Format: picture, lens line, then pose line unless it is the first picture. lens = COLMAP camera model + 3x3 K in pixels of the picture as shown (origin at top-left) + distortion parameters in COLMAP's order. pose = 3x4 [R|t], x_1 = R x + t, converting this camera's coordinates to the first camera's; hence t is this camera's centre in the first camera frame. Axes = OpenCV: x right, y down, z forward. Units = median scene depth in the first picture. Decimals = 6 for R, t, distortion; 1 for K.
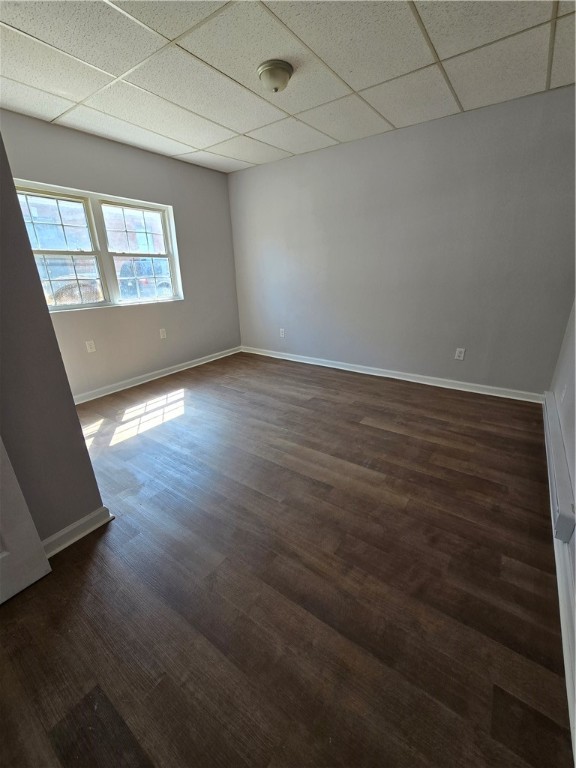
lens RADIAL K [[315.9, 0, 293.3], [0, 315.9, 389.4], [0, 0, 1]] dist [-0.007838, 0.002652]
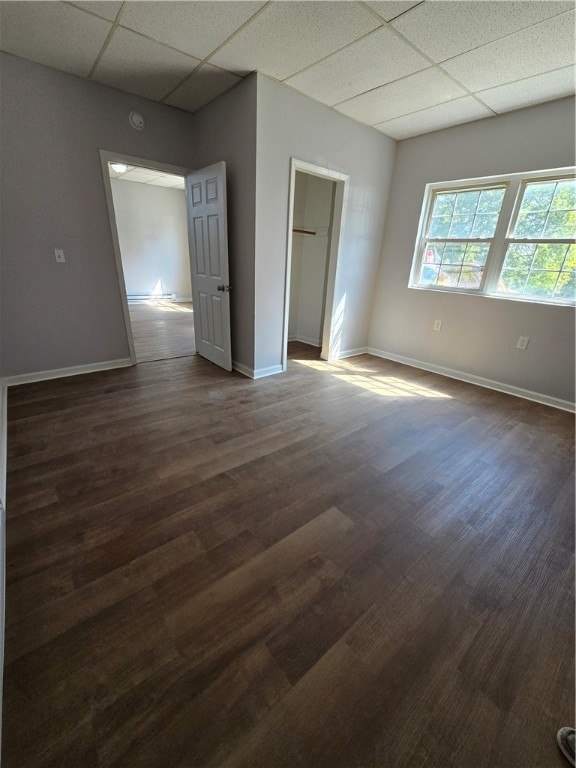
lens RADIAL K [[315.9, 0, 292.0], [0, 315.9, 388.9], [0, 0, 1]] dist [-0.007838, 0.002652]
pose [[-0.272471, 0.375577, -0.885834, 0.701723], [-0.383447, 0.802011, 0.457981, -0.329766], [0.882456, 0.464457, -0.074511, 0.899355]]
